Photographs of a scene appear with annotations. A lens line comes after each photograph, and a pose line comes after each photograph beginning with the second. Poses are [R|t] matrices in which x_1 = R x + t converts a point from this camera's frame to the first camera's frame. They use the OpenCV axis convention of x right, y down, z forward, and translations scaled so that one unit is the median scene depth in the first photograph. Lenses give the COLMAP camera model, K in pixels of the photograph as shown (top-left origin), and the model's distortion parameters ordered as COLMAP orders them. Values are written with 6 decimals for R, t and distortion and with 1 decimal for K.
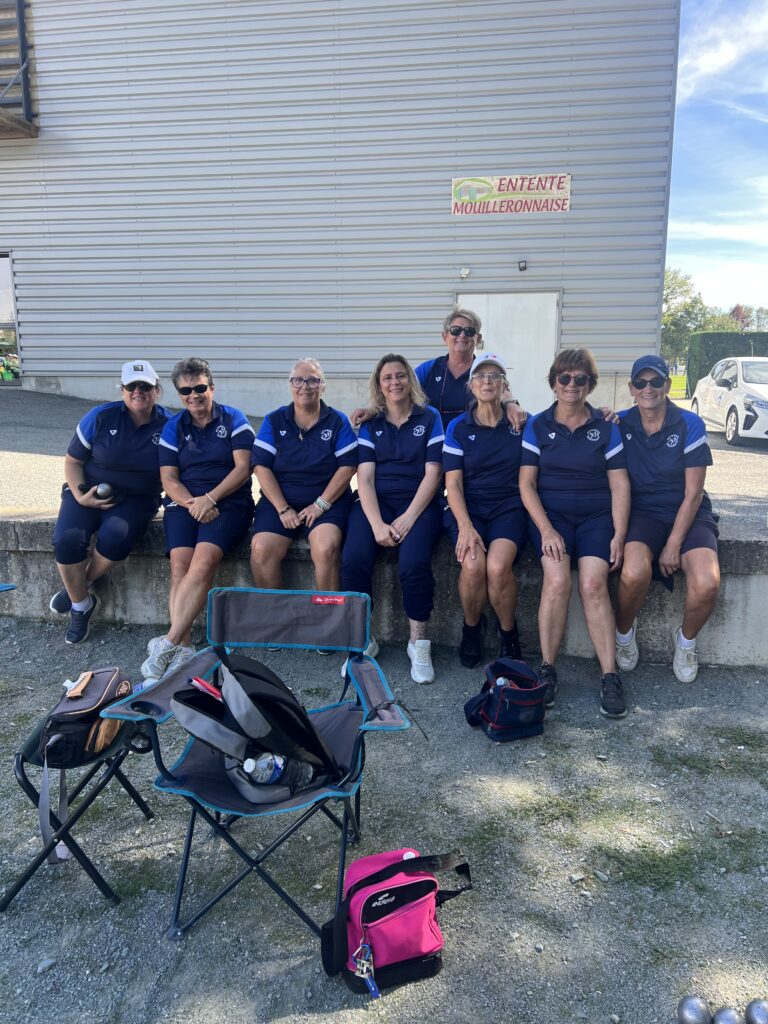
lens RADIAL K [[755.7, 0, 385.6], [0, 755.7, 485.6], [0, 0, 1]] dist [0.099551, -0.225694]
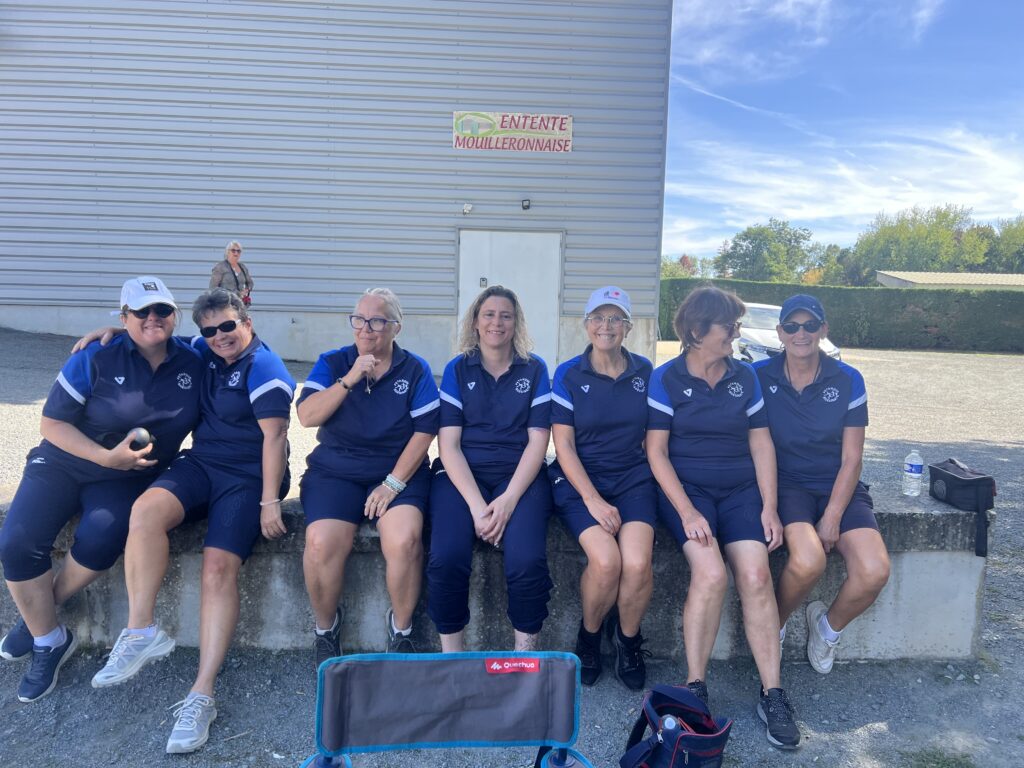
lens RADIAL K [[758.8, 0, 512.0], [0, 758.8, 384.0], [0, 0, 1]] dist [0.046006, -0.056356]
pose [[0.979658, 0.003941, 0.200636, -0.126685], [0.006452, 0.998672, -0.051120, -0.031216], [-0.200571, 0.051374, 0.978331, 0.230198]]
